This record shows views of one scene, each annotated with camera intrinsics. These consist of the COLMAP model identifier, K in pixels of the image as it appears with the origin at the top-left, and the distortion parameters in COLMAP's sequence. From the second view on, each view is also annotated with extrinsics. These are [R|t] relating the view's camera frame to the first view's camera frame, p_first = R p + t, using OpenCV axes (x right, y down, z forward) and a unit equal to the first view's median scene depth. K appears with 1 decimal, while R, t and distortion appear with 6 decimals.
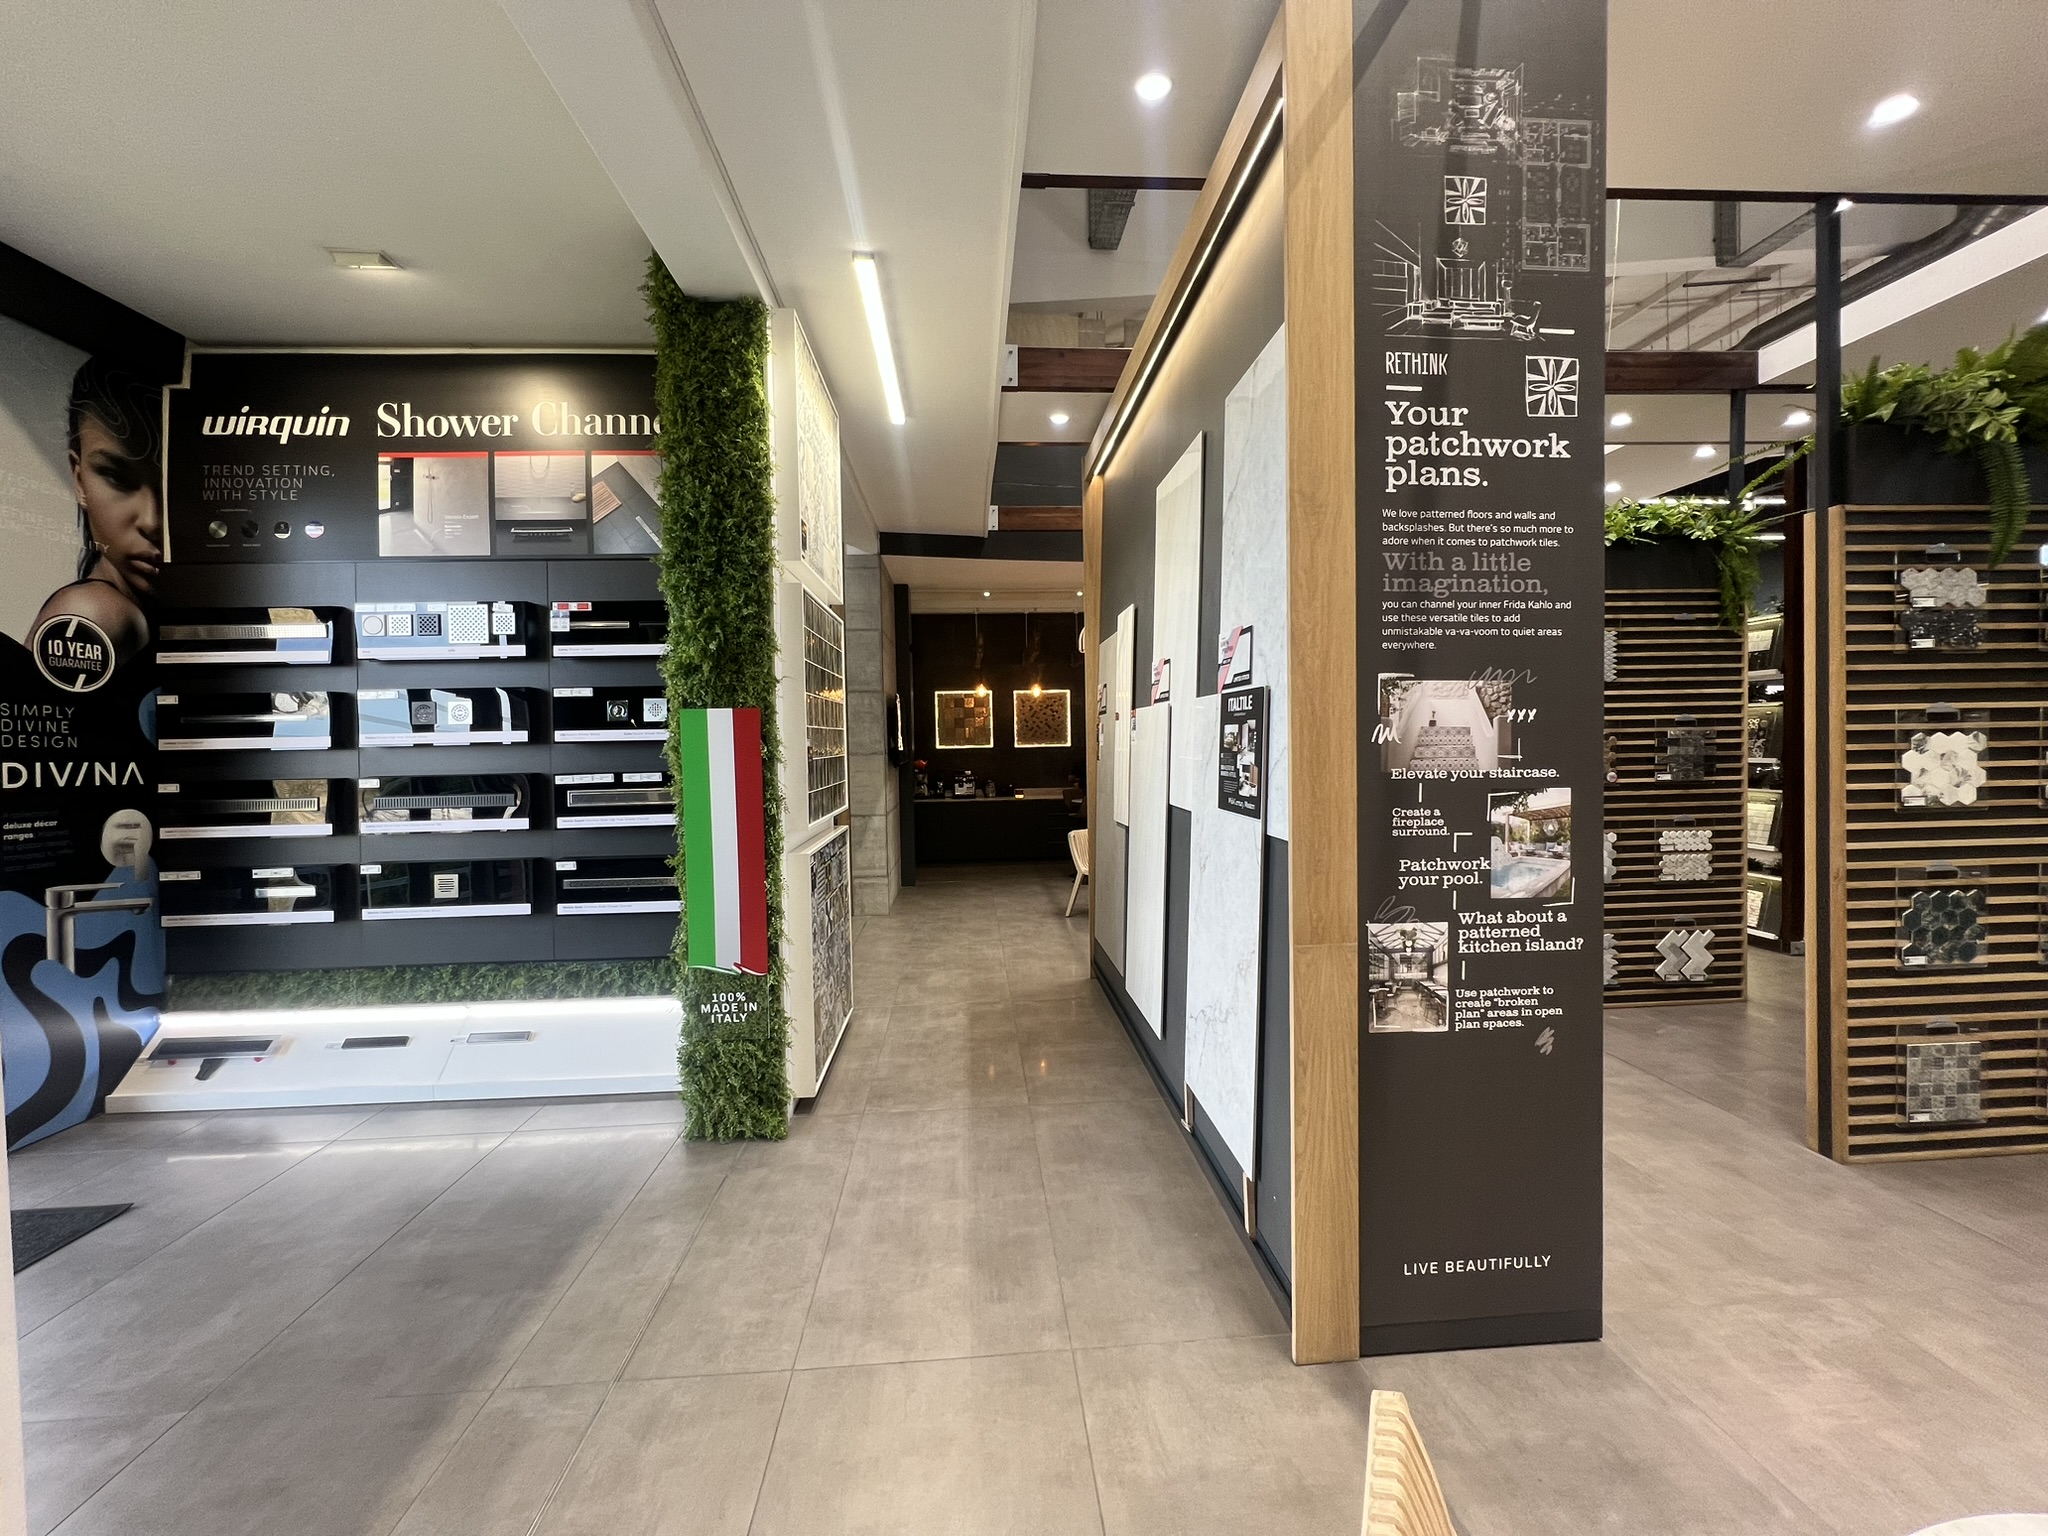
lens RADIAL K [[817.3, 0, 1022.3], [0, 817.3, 761.2], [0, 0, 1]] dist [-0.002545, 0.000553]
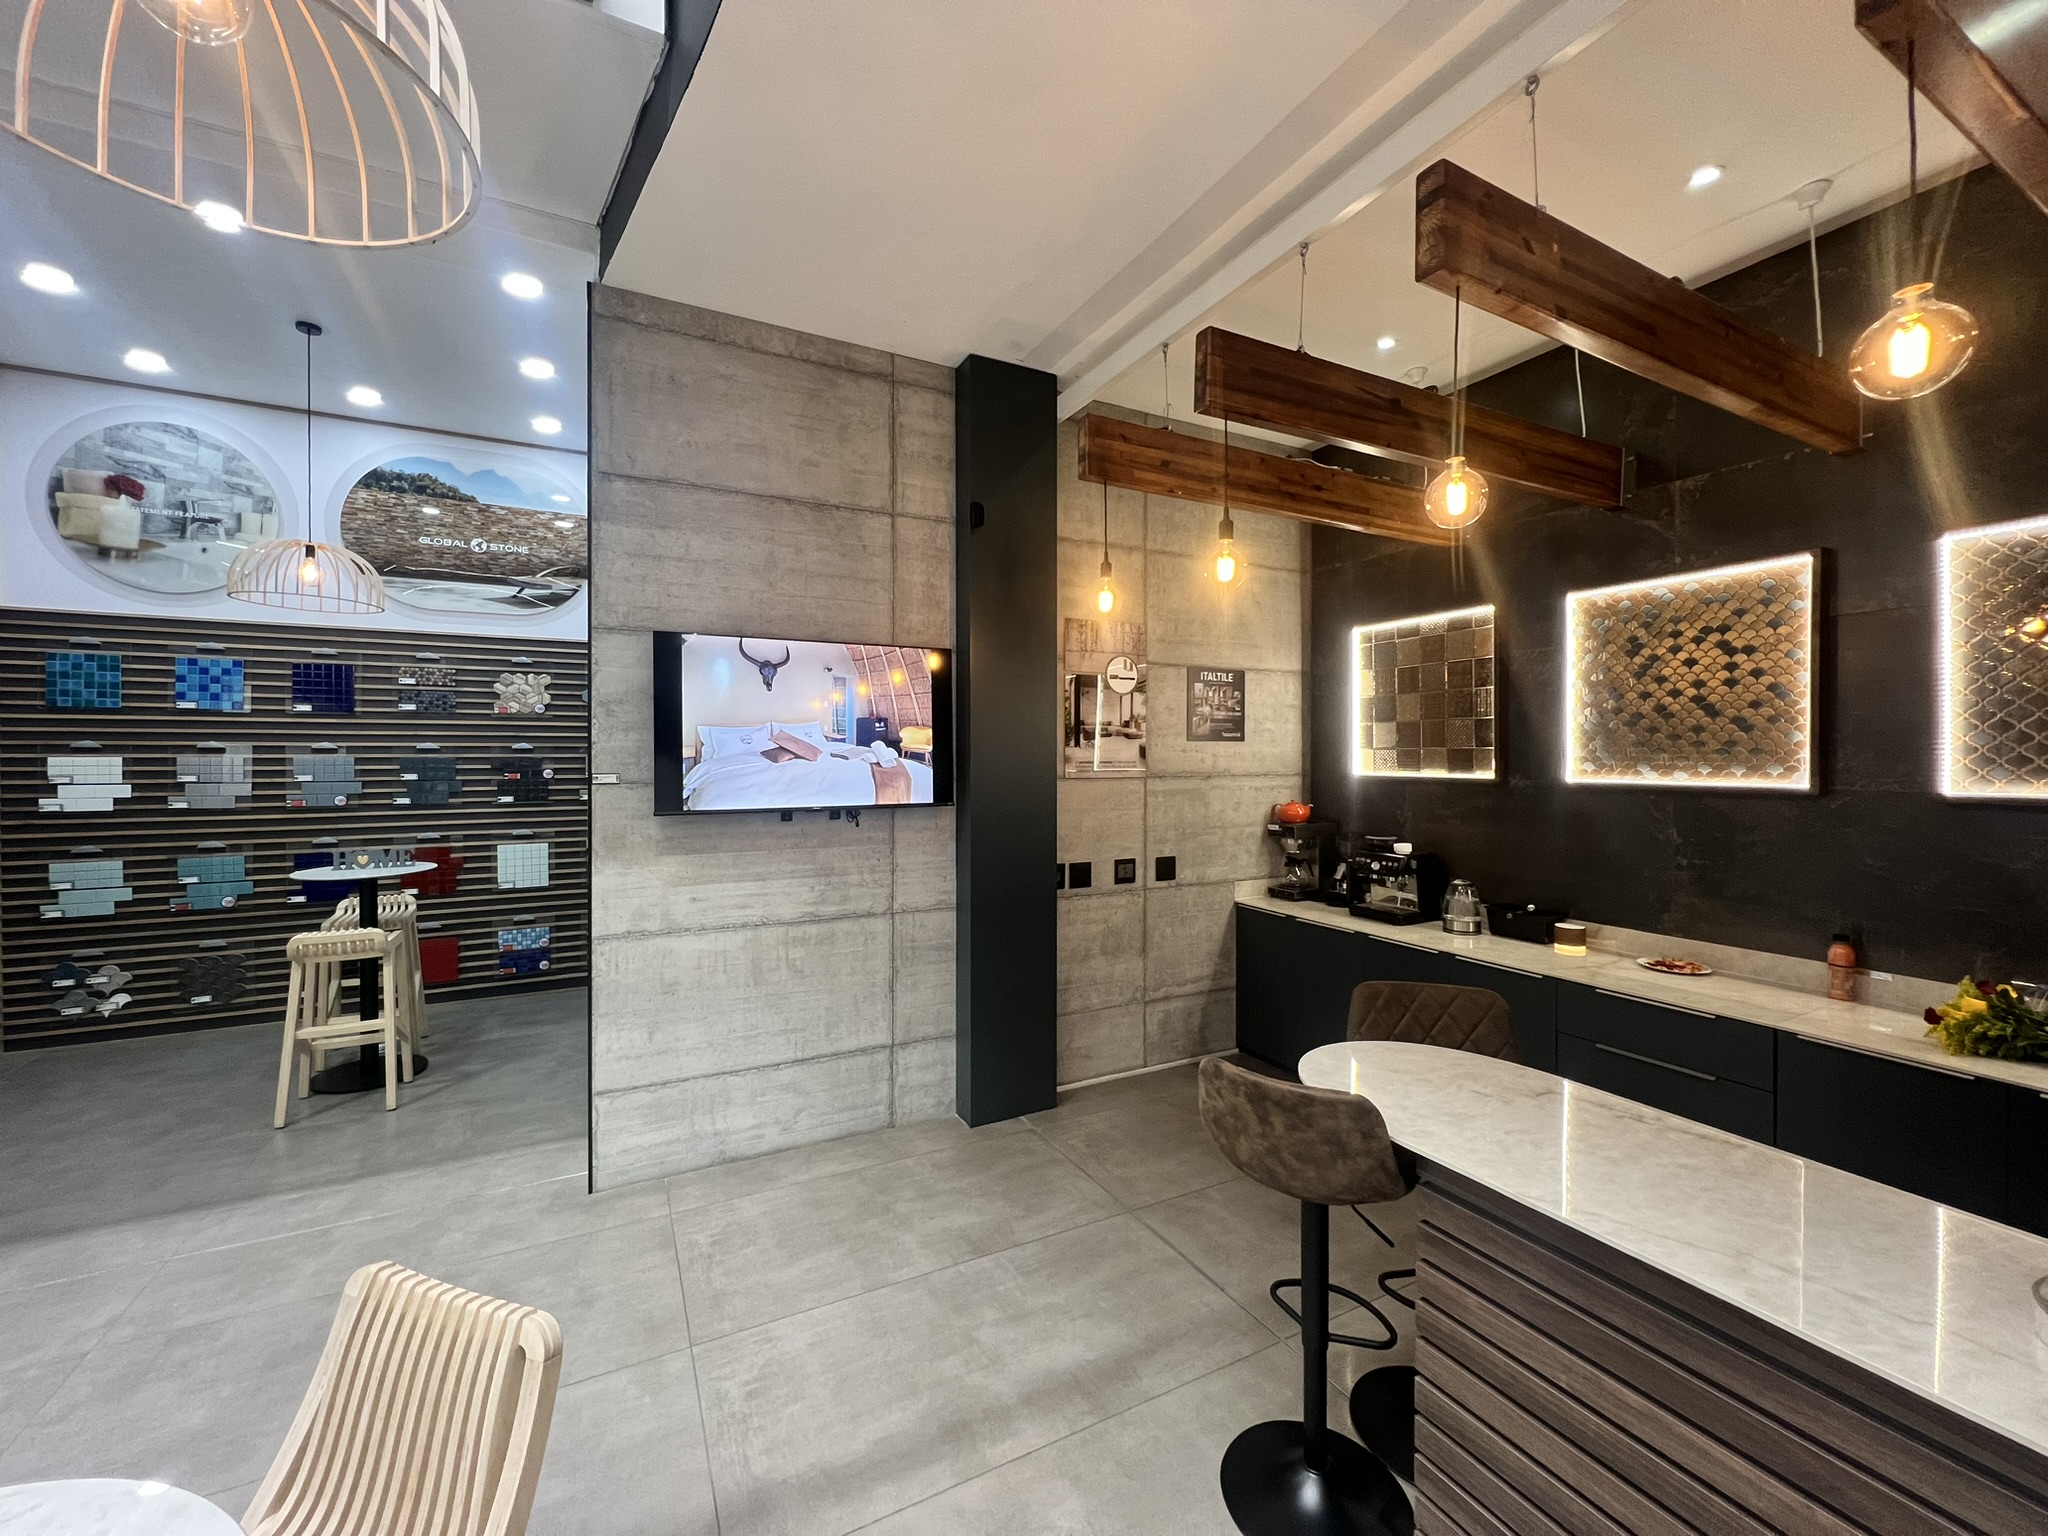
lens RADIAL K [[817.3, 0, 1019.6], [0, 817.3, 763.2], [0, 0, 1]] dist [-0.002545, 0.000553]
pose [[0.399522, 0.025634, -0.916365, 0.632115], [-0.032396, 0.999379, 0.013832, -0.070425], [0.916151, 0.024160, 0.400104, 2.306521]]
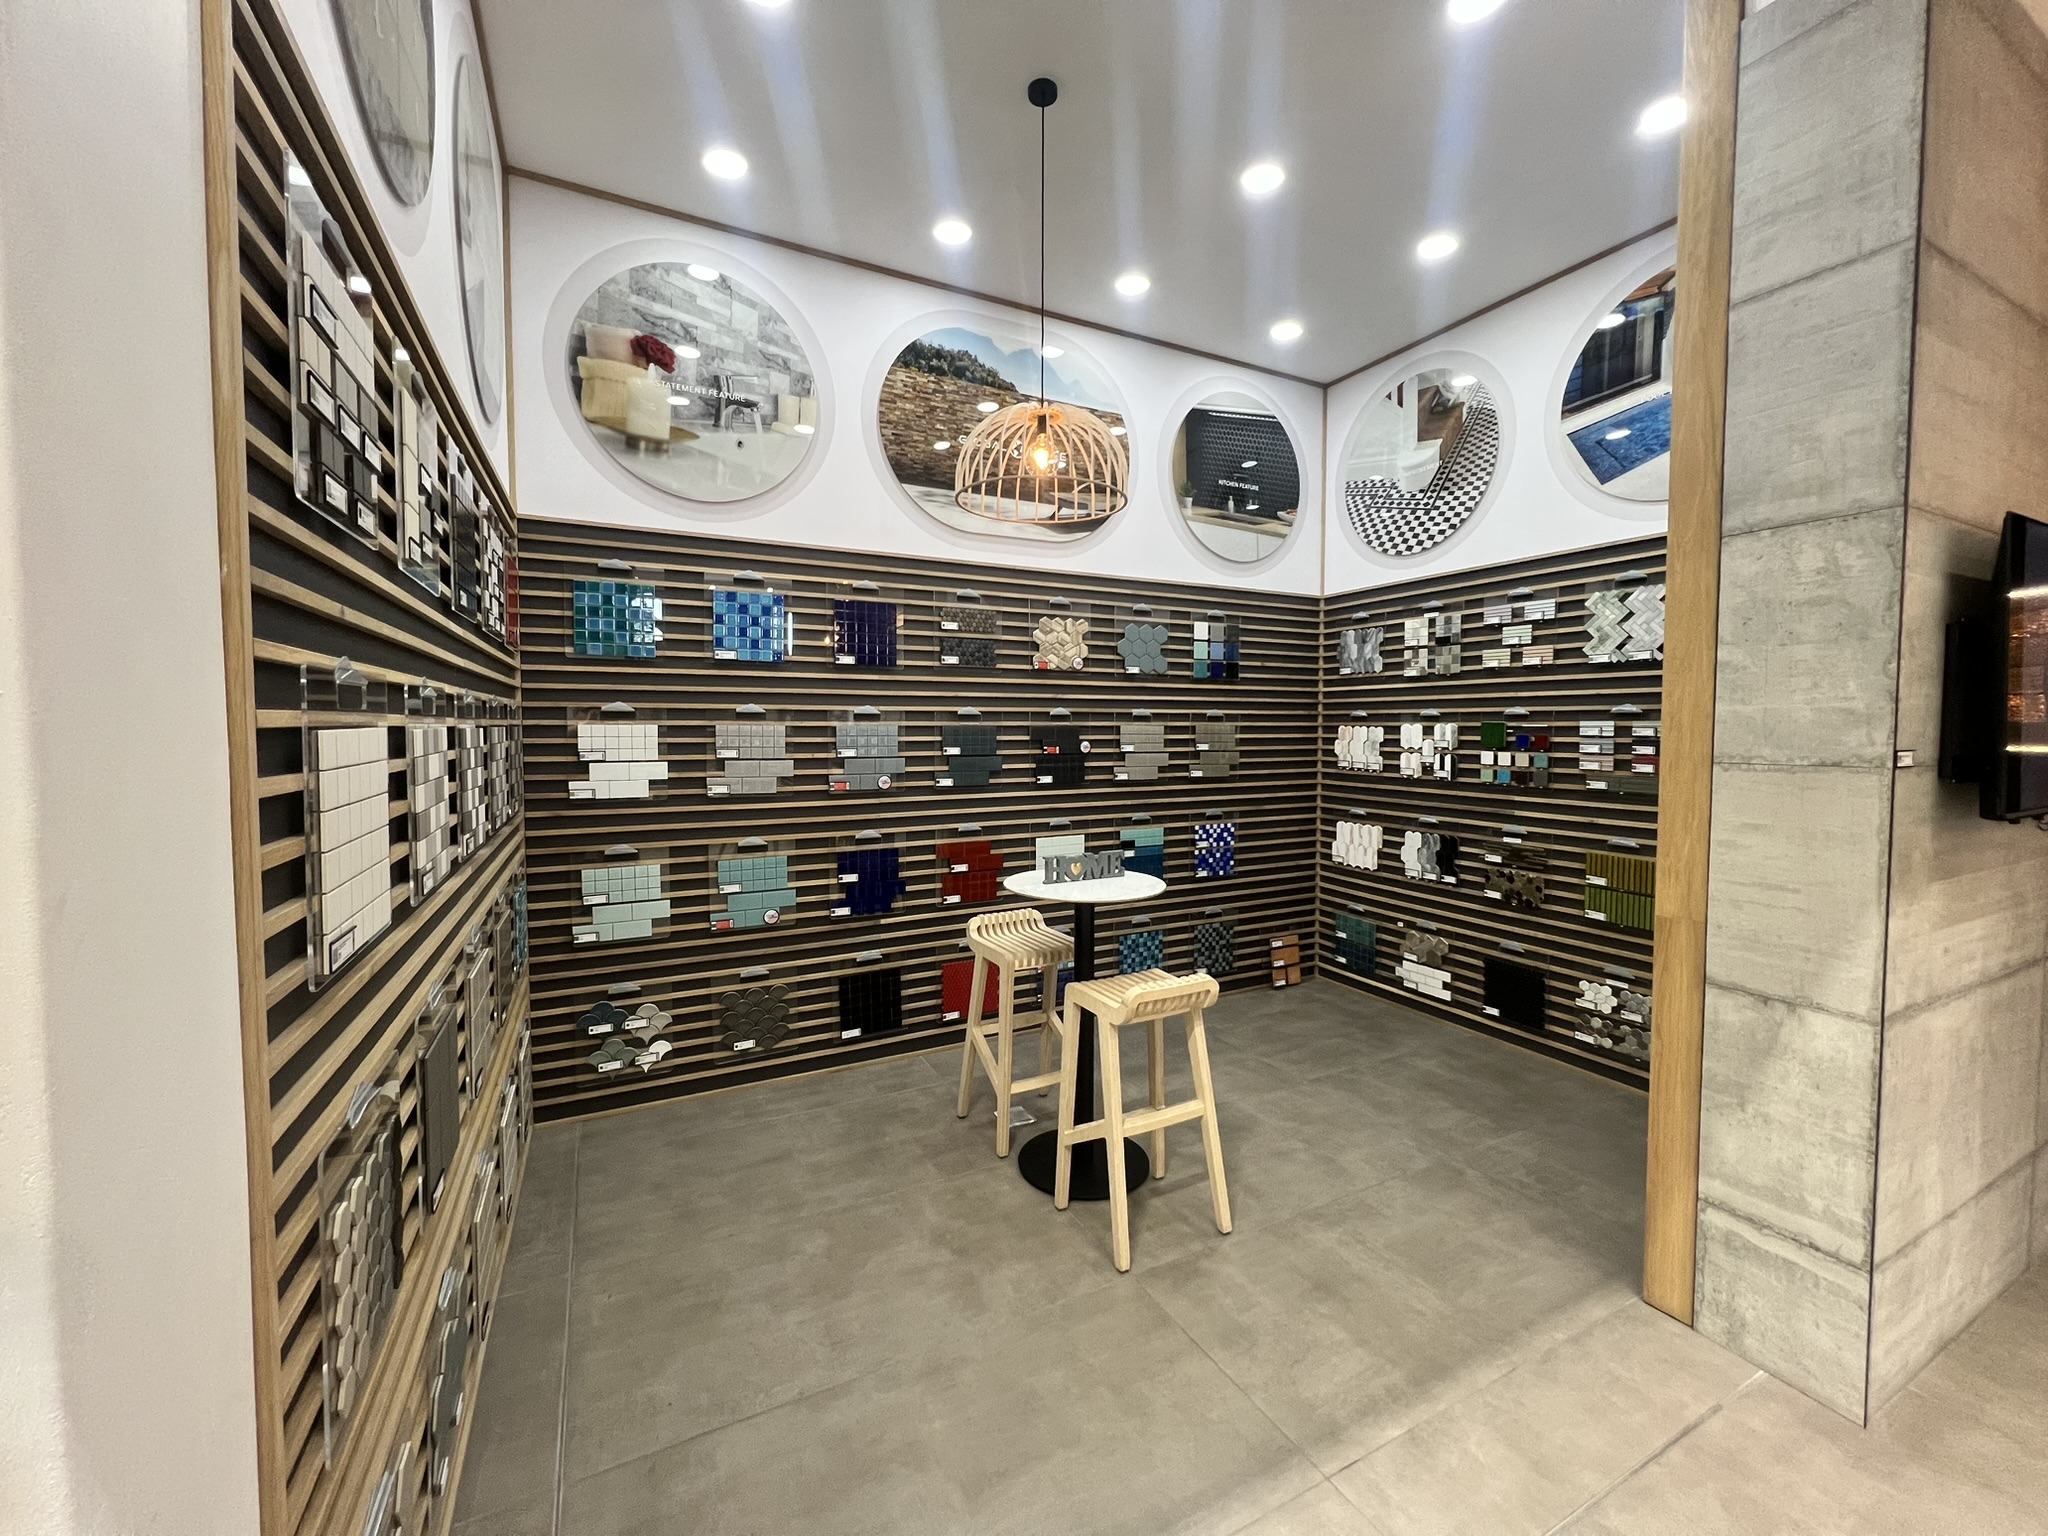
lens RADIAL K [[817.3, 0, 1027.9], [0, 817.3, 763.8], [0, 0, 1]] dist [-0.002545, 0.000553]
pose [[0.396929, 0.060169, -0.915875, -0.112119], [-0.033557, 0.998133, 0.051030, -0.031440], [0.917236, 0.010479, 0.398207, 1.491779]]
